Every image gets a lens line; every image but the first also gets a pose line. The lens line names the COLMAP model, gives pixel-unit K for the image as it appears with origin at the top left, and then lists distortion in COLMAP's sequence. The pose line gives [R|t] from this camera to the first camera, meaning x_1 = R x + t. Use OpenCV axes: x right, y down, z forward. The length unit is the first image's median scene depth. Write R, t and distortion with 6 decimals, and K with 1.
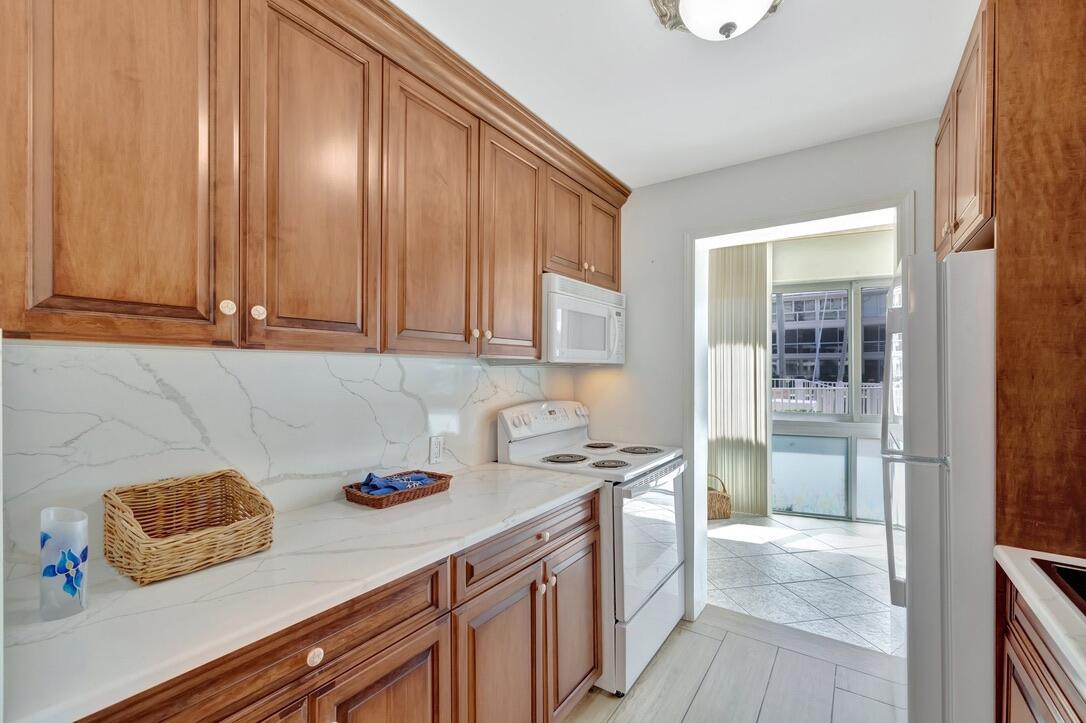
lens RADIAL K [[462.0, 0, 542.8], [0, 462.0, 367.2], [0, 0, 1]] dist [-0.000798, 0.000568]
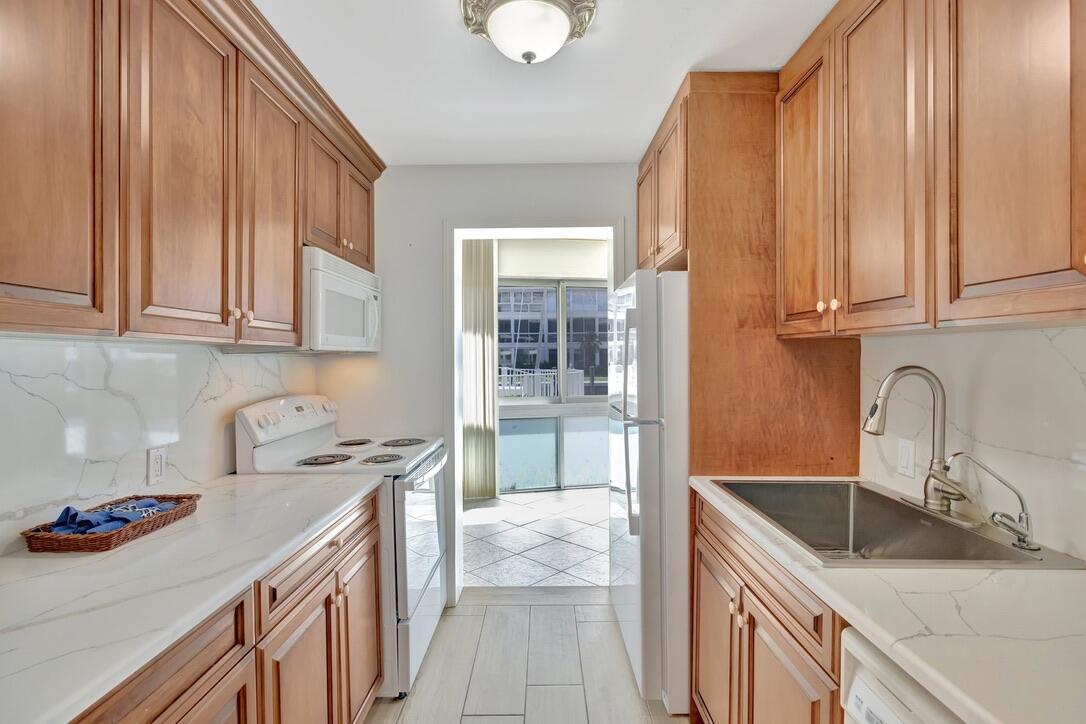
lens RADIAL K [[507.1, 0, 543.6], [0, 507.1, 358.8], [0, 0, 1]] dist [-0.009973, -0.000083]
pose [[0.824034, -0.007176, 0.566495, -0.183036], [0.004801, 0.999972, 0.005684, 0.003363], [-0.566520, -0.001964, 0.824046, -0.030624]]
